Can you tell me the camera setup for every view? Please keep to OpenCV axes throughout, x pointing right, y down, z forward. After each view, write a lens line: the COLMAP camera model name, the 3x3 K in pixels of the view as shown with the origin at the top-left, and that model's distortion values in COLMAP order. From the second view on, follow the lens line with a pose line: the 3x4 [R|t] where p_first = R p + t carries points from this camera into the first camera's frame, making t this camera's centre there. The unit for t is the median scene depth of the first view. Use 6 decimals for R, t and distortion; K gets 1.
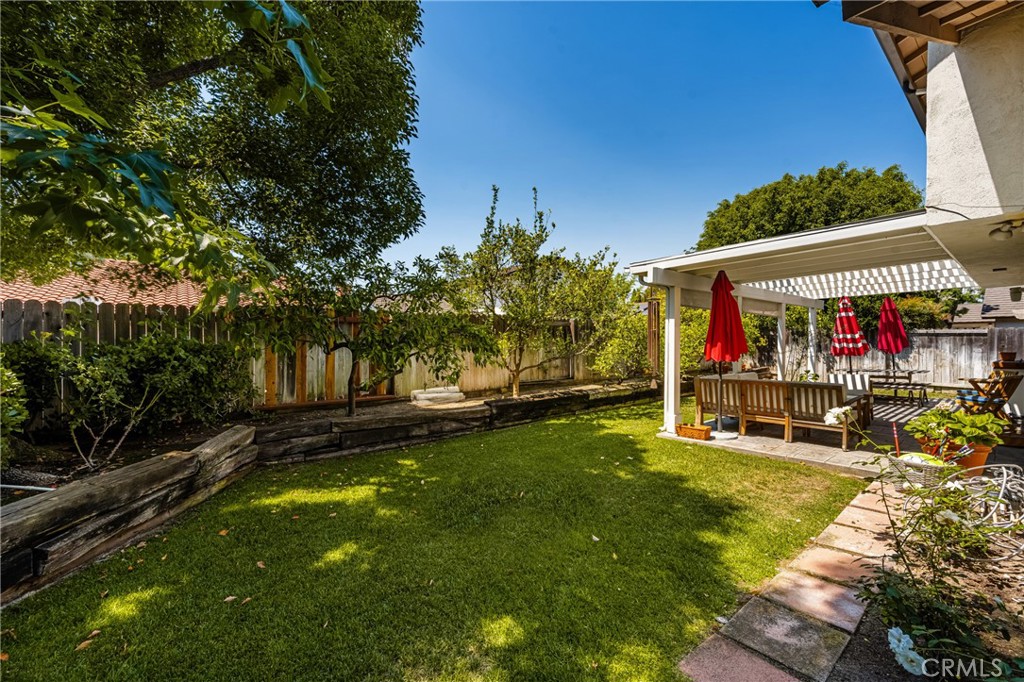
lens RADIAL K [[408.2, 0, 509.7], [0, 408.2, 340.3], [0, 0, 1]] dist [0.001813, -0.000036]
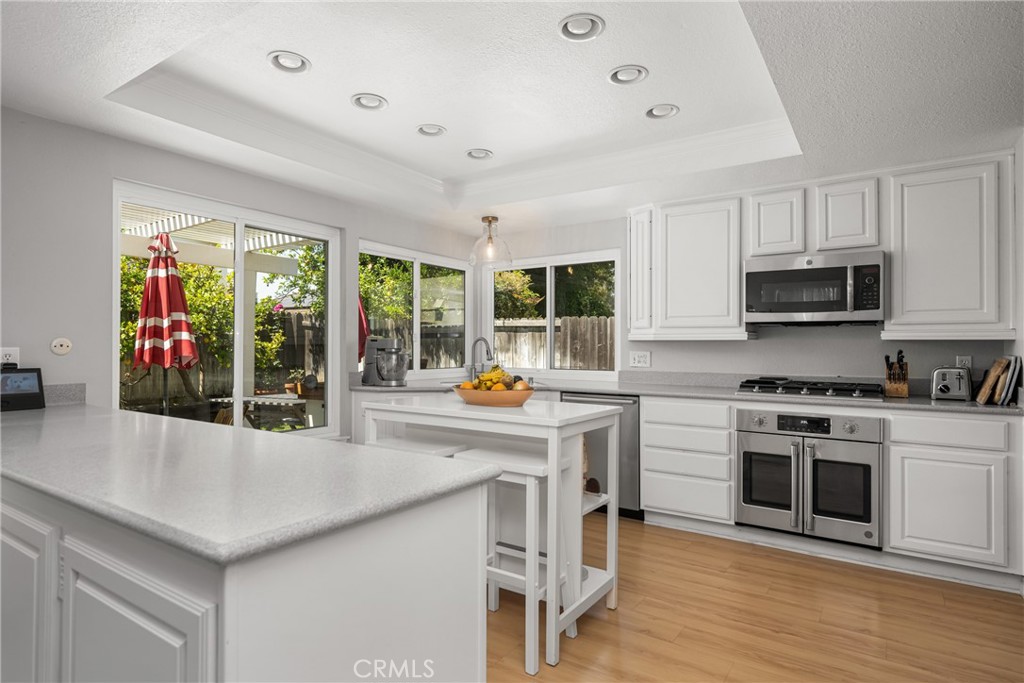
lens RADIAL K [[549.6, 0, 510.5], [0, 549.6, 343.4], [0, 0, 1]] dist [0.003062, 0.000250]
pose [[0.949523, 0.008857, 0.313573, 1.003262], [-0.010079, 0.999947, 0.002277, 0.006568], [-0.313536, -0.005323, 0.949561, 0.326047]]
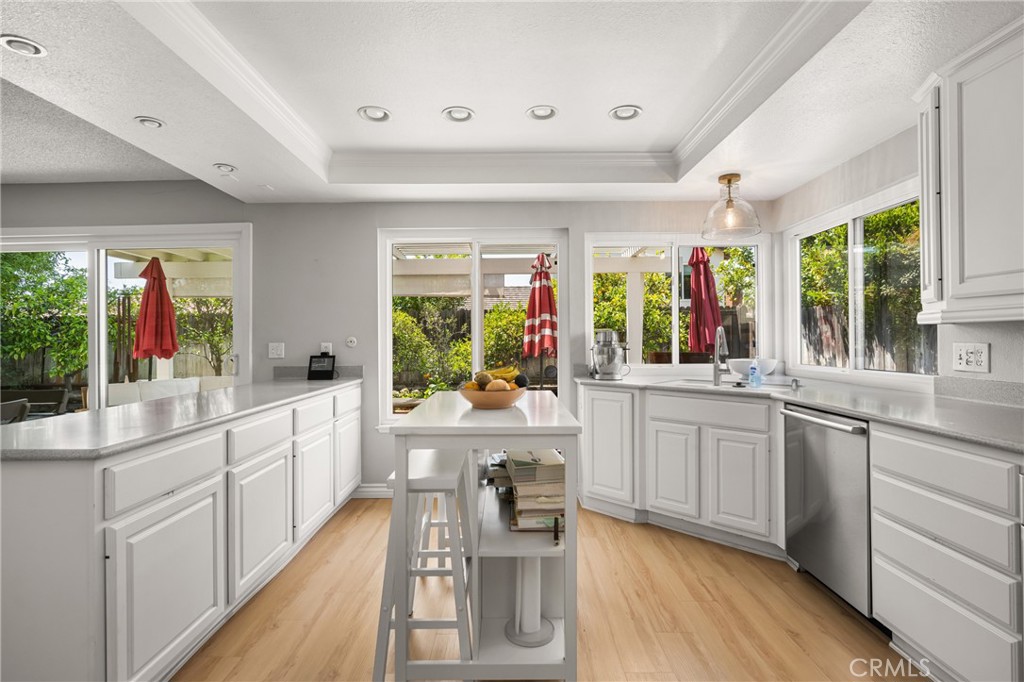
lens RADIAL K [[496.9, 0, 510.9], [0, 496.9, 337.1], [0, 0, 1]] dist [-0.003892, -0.001103]
pose [[0.794902, -0.006305, -0.606706, 1.226882], [0.011650, 0.999920, 0.004873, 0.006731], [0.606627, -0.010942, 0.794912, 0.421139]]
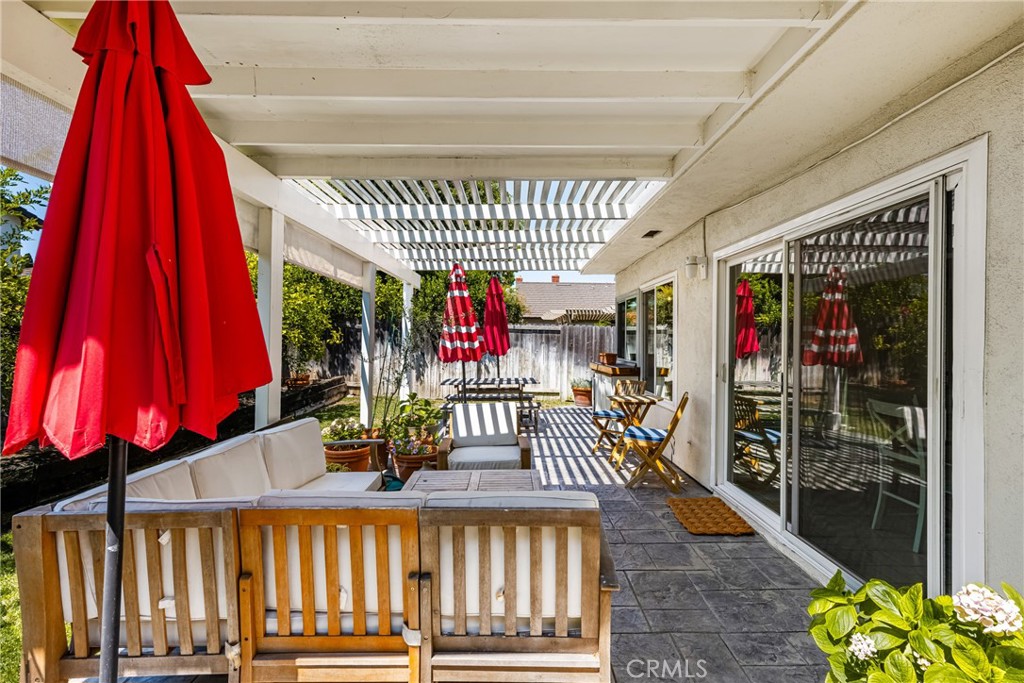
lens RADIAL K [[461.9, 0, 512.0], [0, 461.9, 341.5], [0, 0, 1]] dist [0.000070, 0.000271]
pose [[0.608486, 0.002925, 0.793559, 0.327116], [-0.014014, 0.999877, 0.007060, 0.001803], [-0.793441, -0.015417, 0.608452, 0.522054]]
